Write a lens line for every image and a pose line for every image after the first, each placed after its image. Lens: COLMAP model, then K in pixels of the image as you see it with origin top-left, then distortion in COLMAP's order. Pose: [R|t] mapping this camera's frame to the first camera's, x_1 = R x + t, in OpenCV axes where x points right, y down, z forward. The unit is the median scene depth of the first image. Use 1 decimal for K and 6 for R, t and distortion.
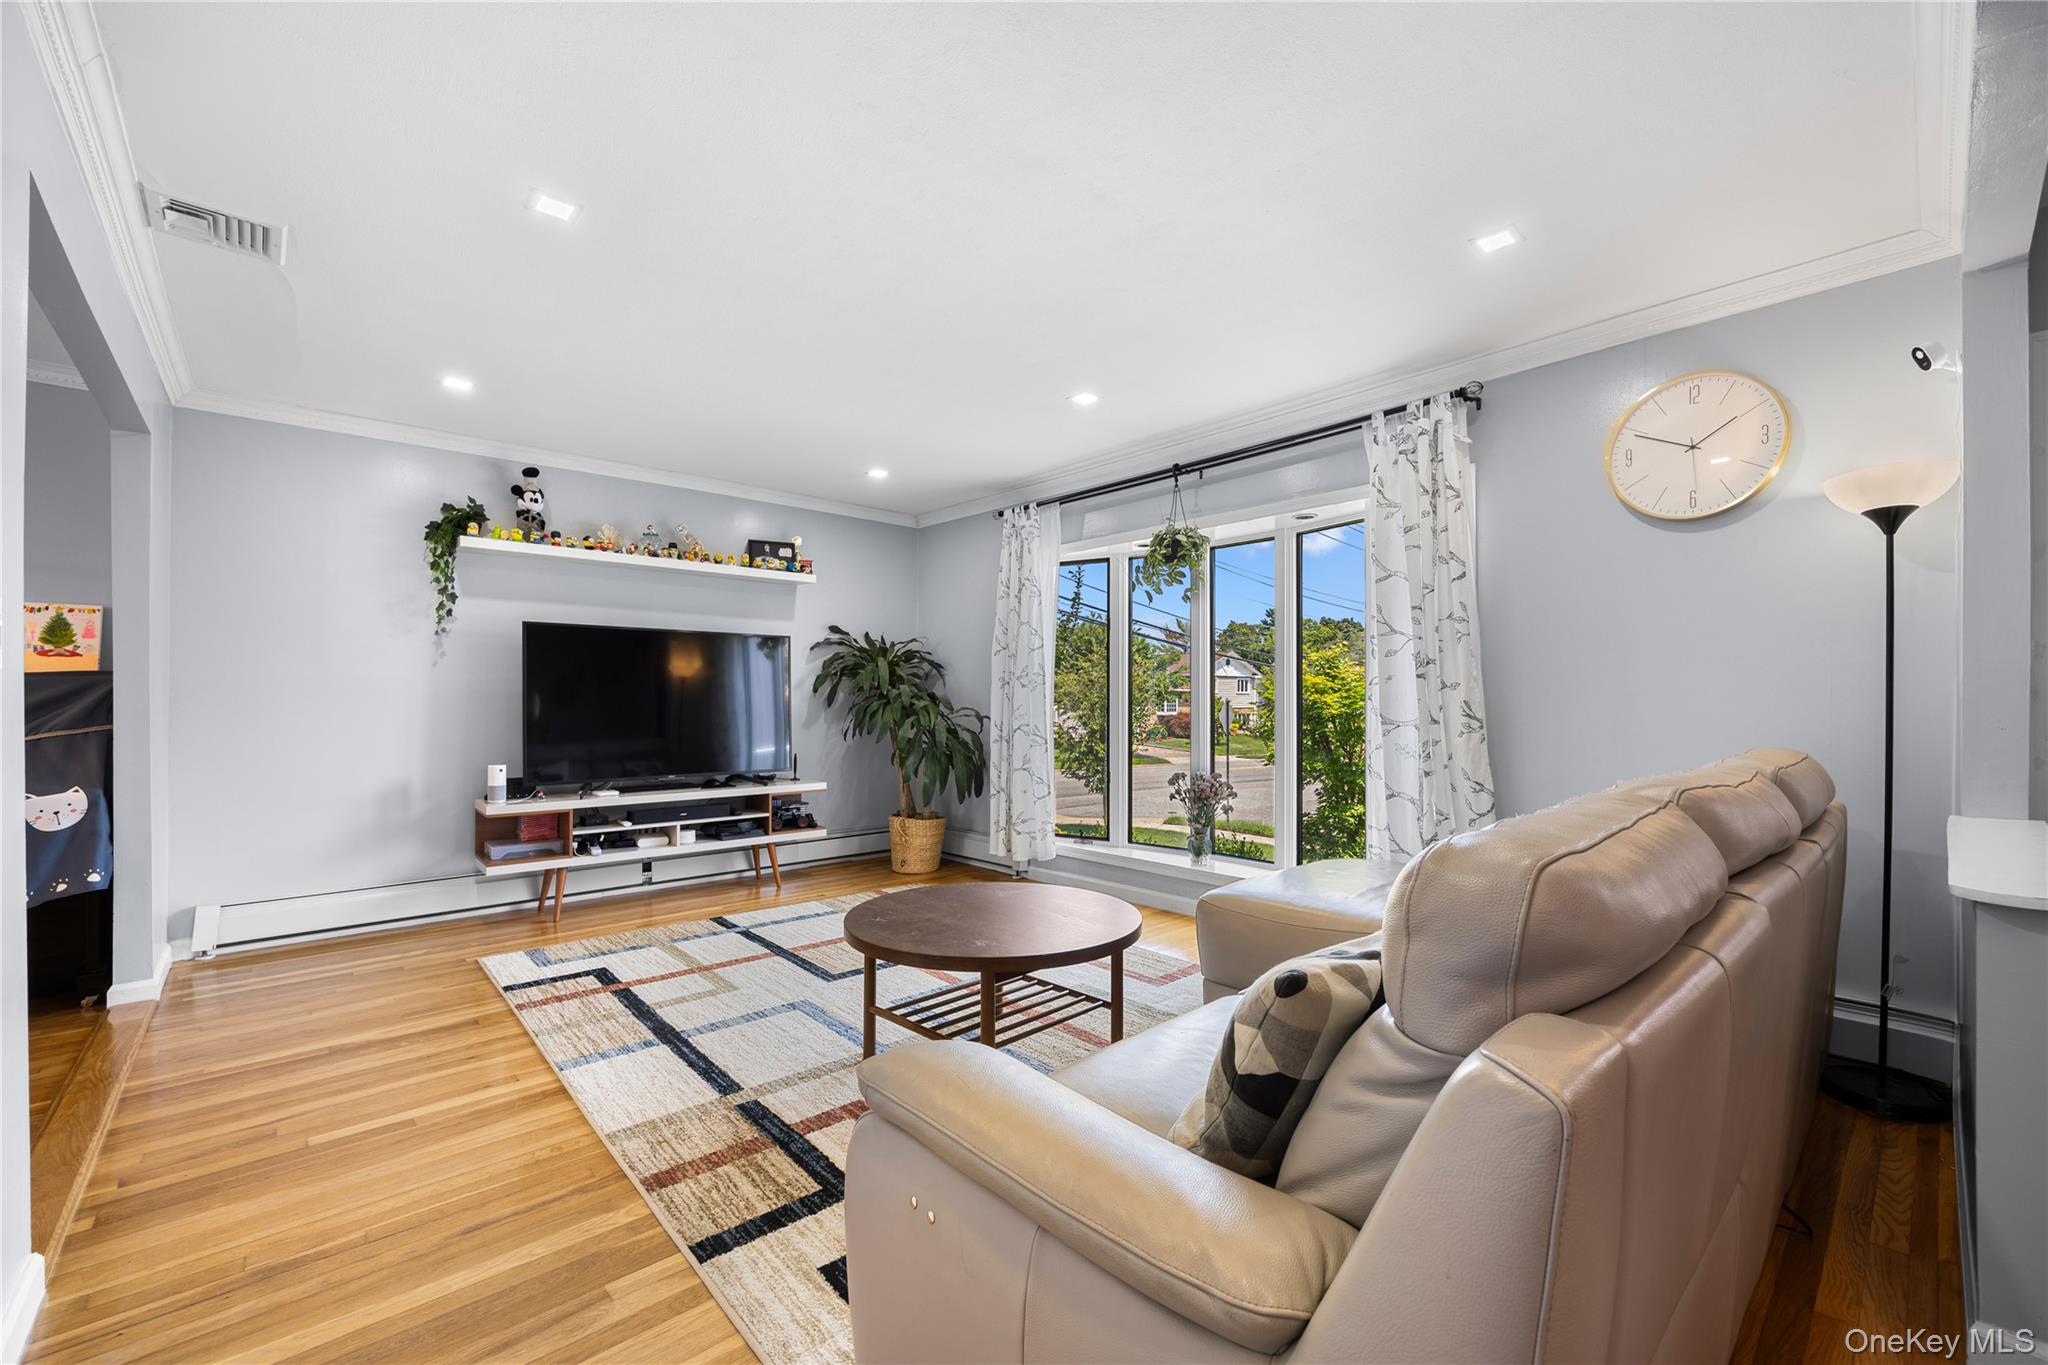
lens RADIAL K [[826.9, 0, 1034.1], [0, 826.9, 697.1], [0, 0, 1]] dist [0.000416, -0.000264]
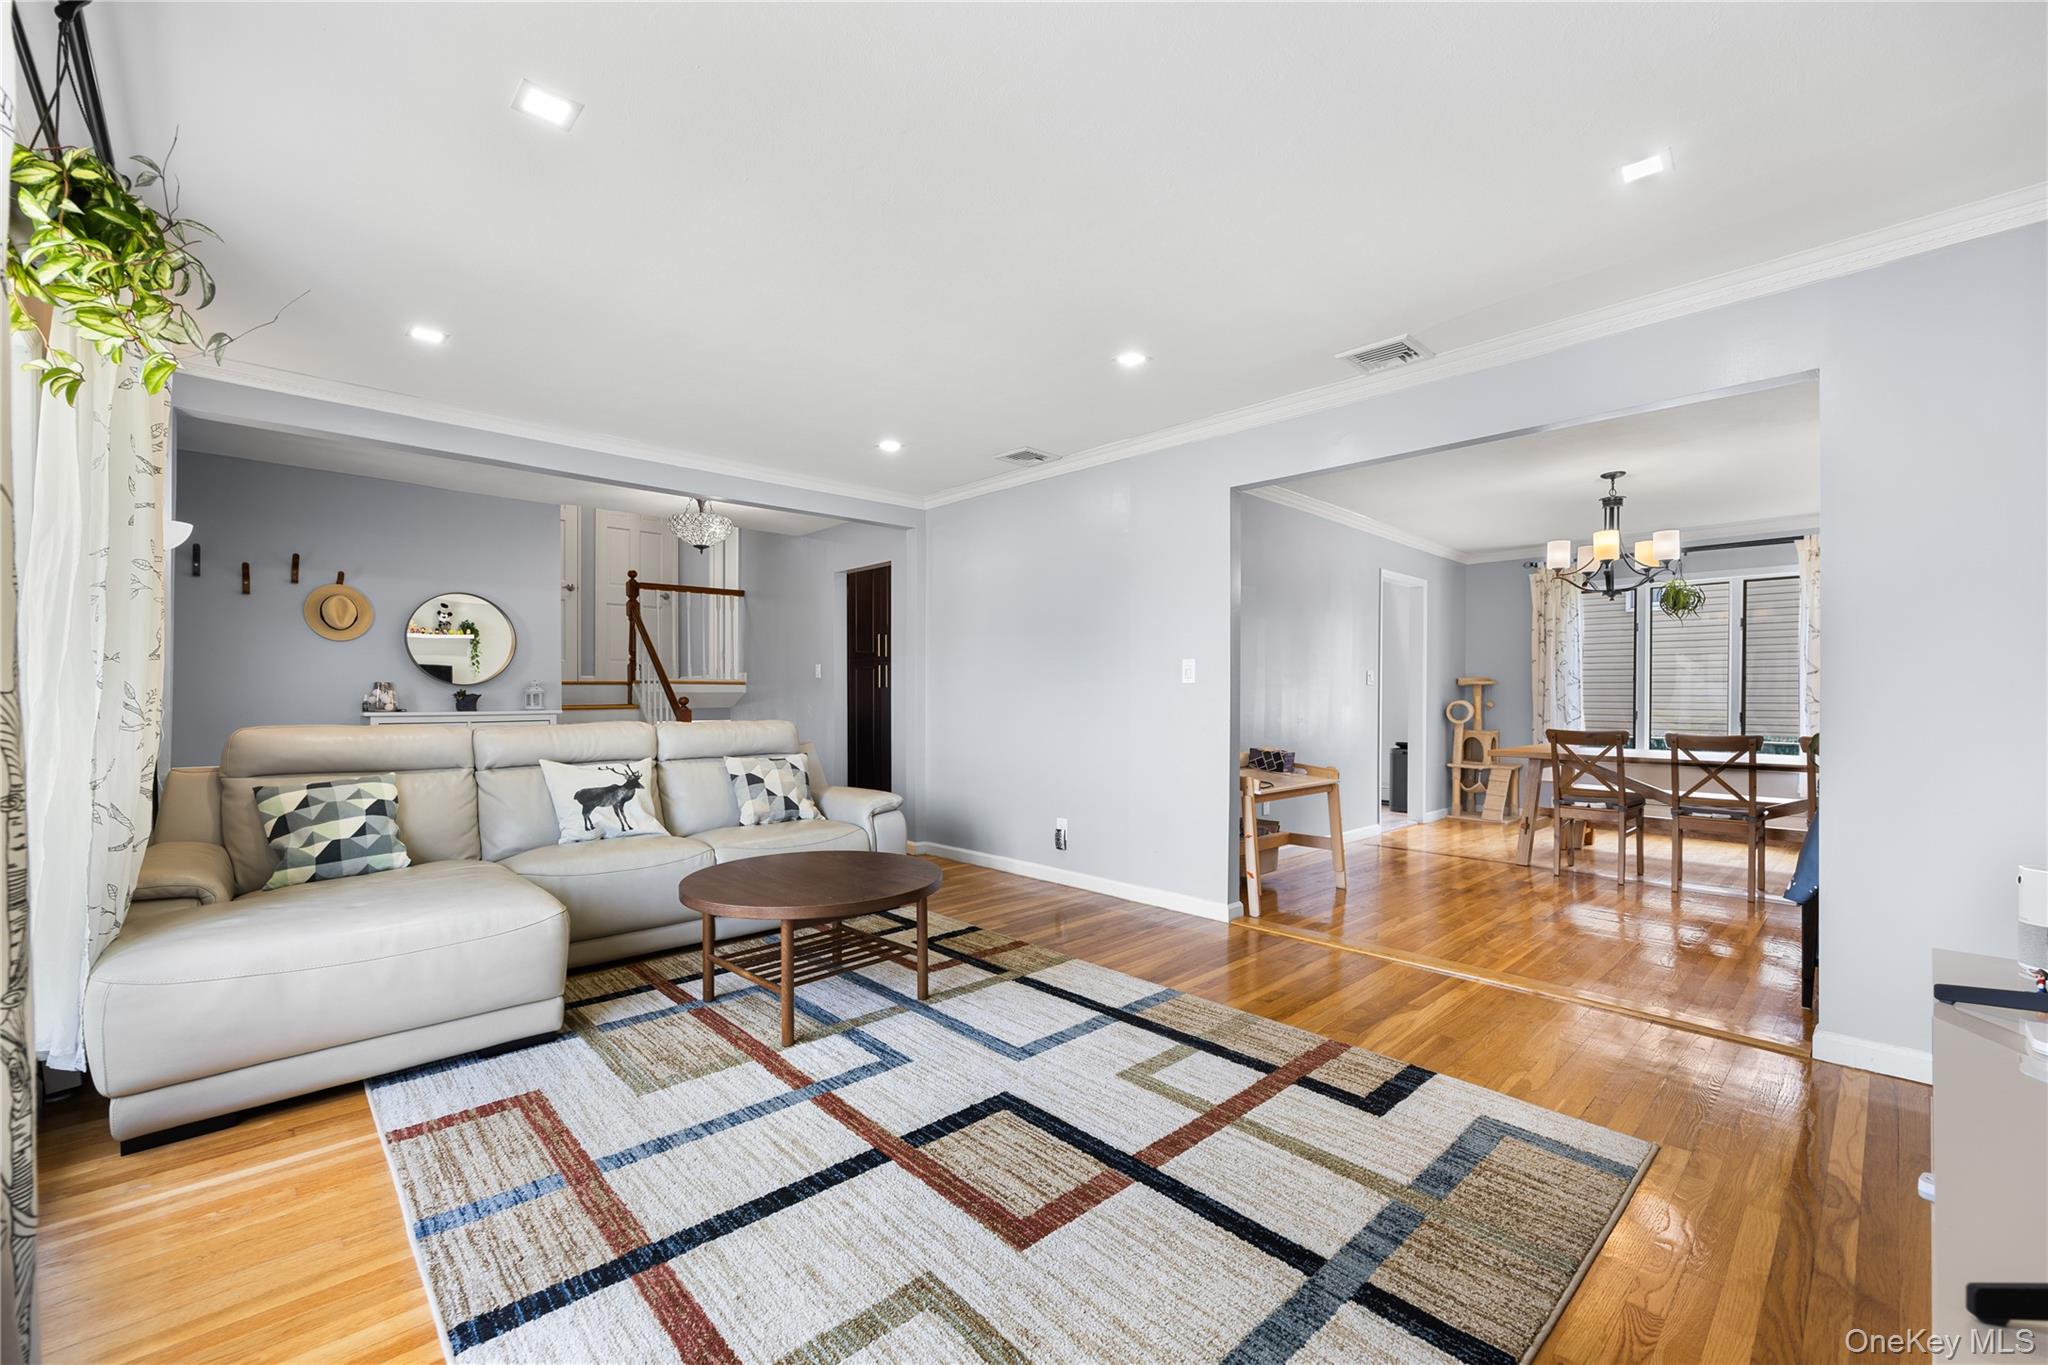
lens RADIAL K [[839.0, 0, 1018.2], [0, 839.0, 694.1], [0, 0, 1]] dist [-0.006763, -0.000273]
pose [[-0.999983, 0.002118, -0.005388, -0.265661], [0.002129, 0.999995, -0.002202, 0.011997], [0.005383, -0.002214, -0.999983, 1.763560]]
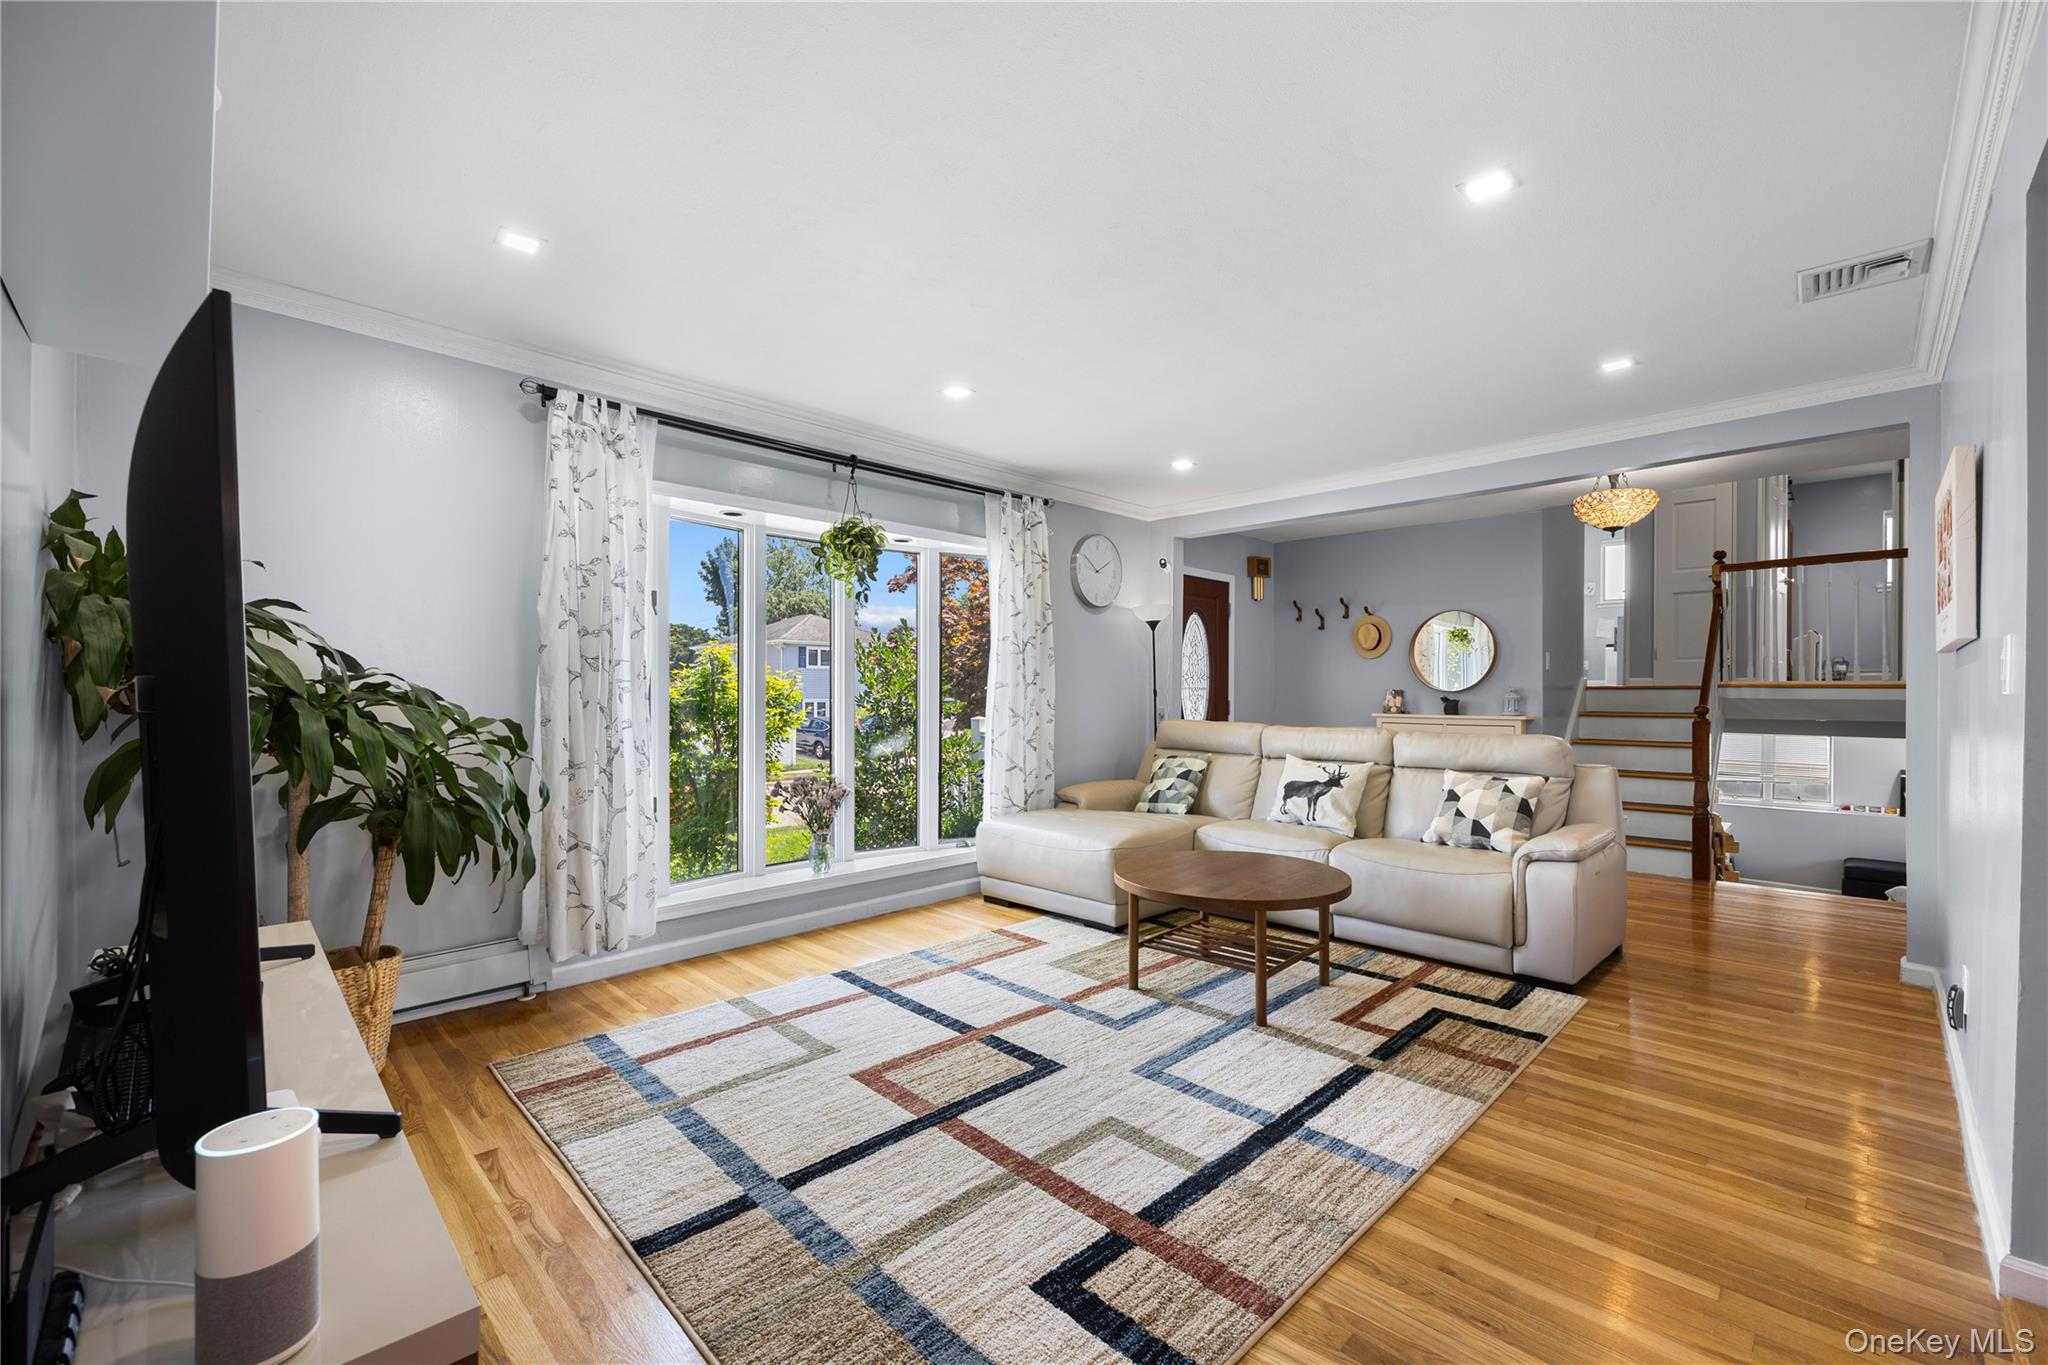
lens RADIAL K [[839.0, 0, 1018.2], [0, 839.0, 694.1], [0, 0, 1]] dist [-0.006763, -0.000273]
pose [[-0.034847, -0.003685, 0.999386, -1.072375], [-0.003714, 0.999987, 0.003558, -0.010034], [-0.999386, -0.003587, -0.034860, 1.110762]]
